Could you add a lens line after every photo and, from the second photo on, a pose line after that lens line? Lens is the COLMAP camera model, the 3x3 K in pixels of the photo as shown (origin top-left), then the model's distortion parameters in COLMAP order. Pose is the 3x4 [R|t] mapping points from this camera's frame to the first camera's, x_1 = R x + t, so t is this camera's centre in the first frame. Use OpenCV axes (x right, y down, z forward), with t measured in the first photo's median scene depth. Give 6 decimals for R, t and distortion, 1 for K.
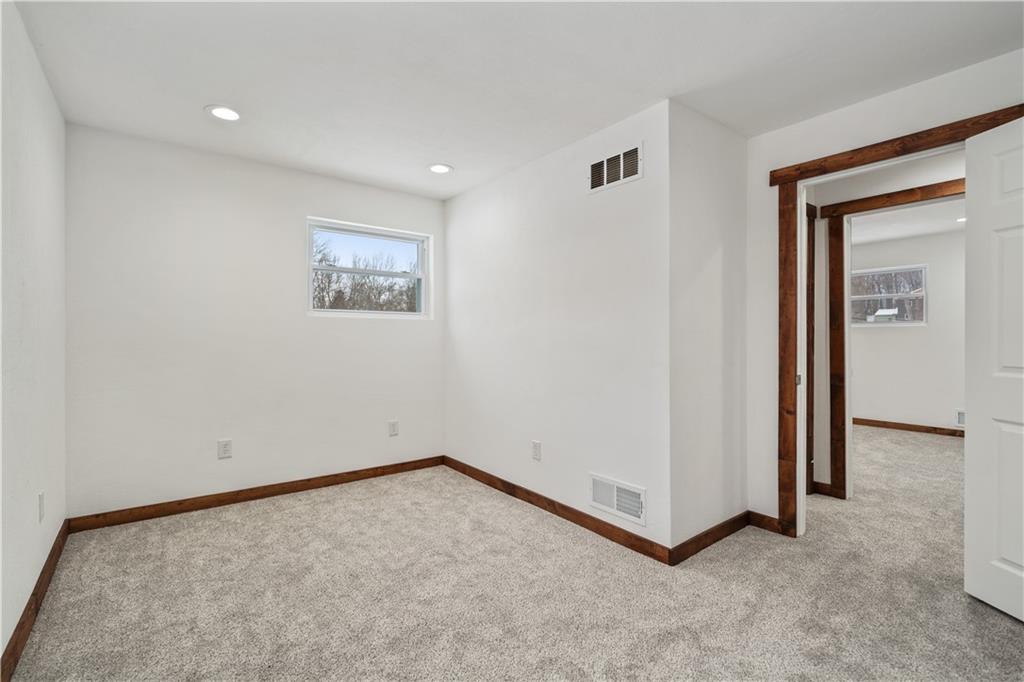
lens RADIAL K [[474.5, 0, 508.3], [0, 474.5, 340.4], [0, 0, 1]] dist [0.003048, -0.000406]
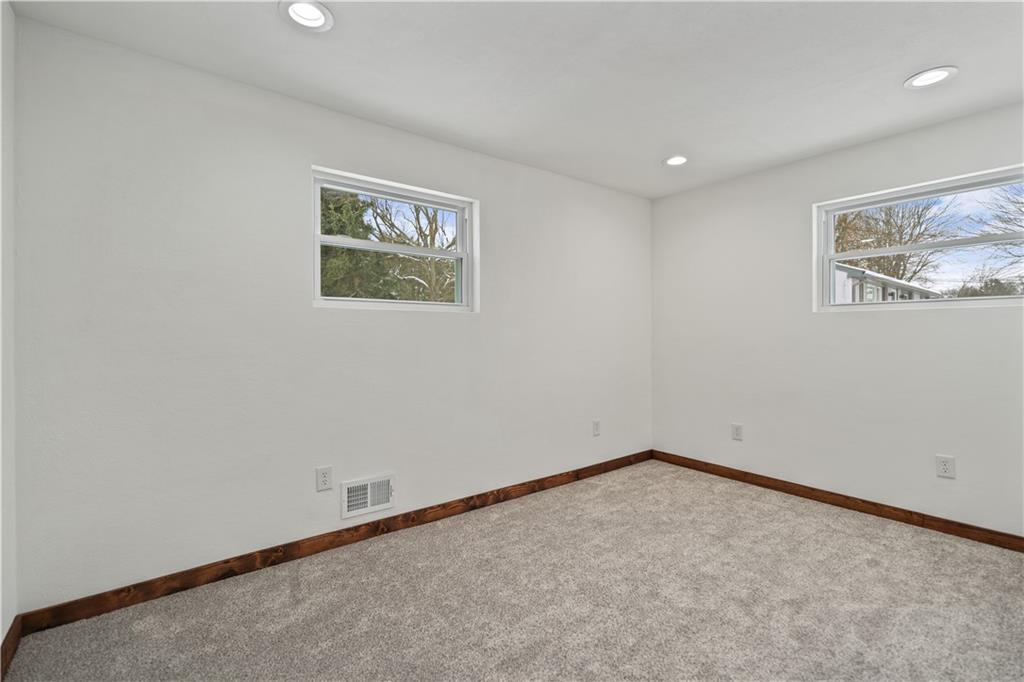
lens RADIAL K [[474.5, 0, 512.4], [0, 474.5, 341.8], [0, 0, 1]] dist [0.003048, -0.000406]
pose [[-0.012972, 0.011279, -0.999852, 0.615100], [-0.009502, 0.999890, 0.011403, 0.003659], [0.999871, 0.009649, -0.012864, 0.518350]]
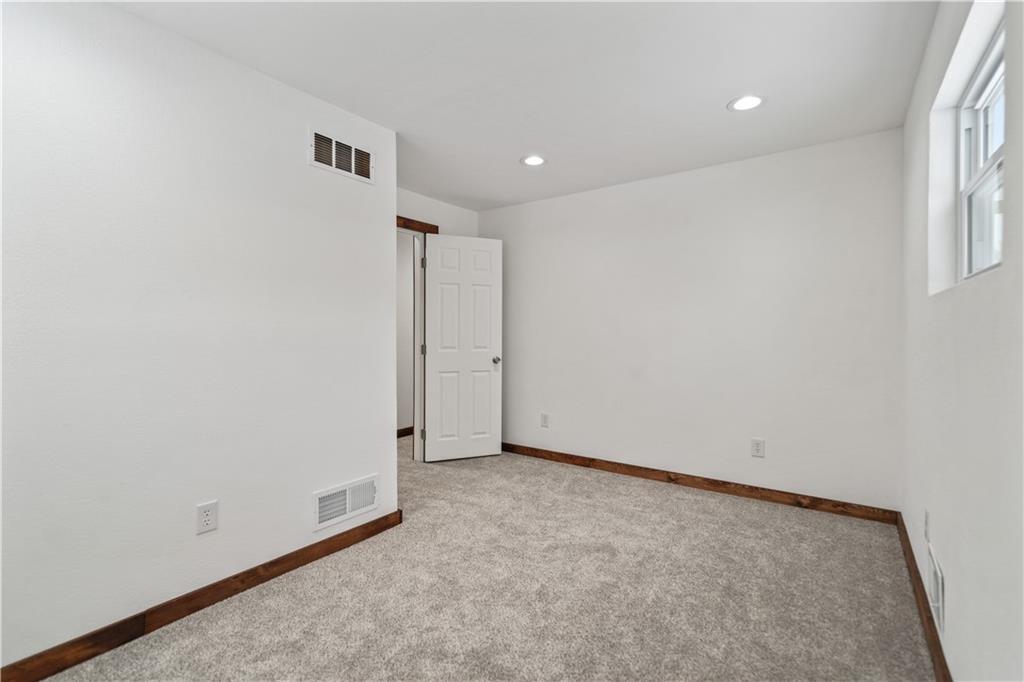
lens RADIAL K [[474.5, 0, 509.4], [0, 474.5, 337.0], [0, 0, 1]] dist [0.003048, -0.000406]
pose [[-0.308169, -0.011665, 0.951260, -0.743484], [0.011027, 0.999814, 0.015833, -0.011000], [-0.951268, 0.015369, -0.307983, 0.926822]]
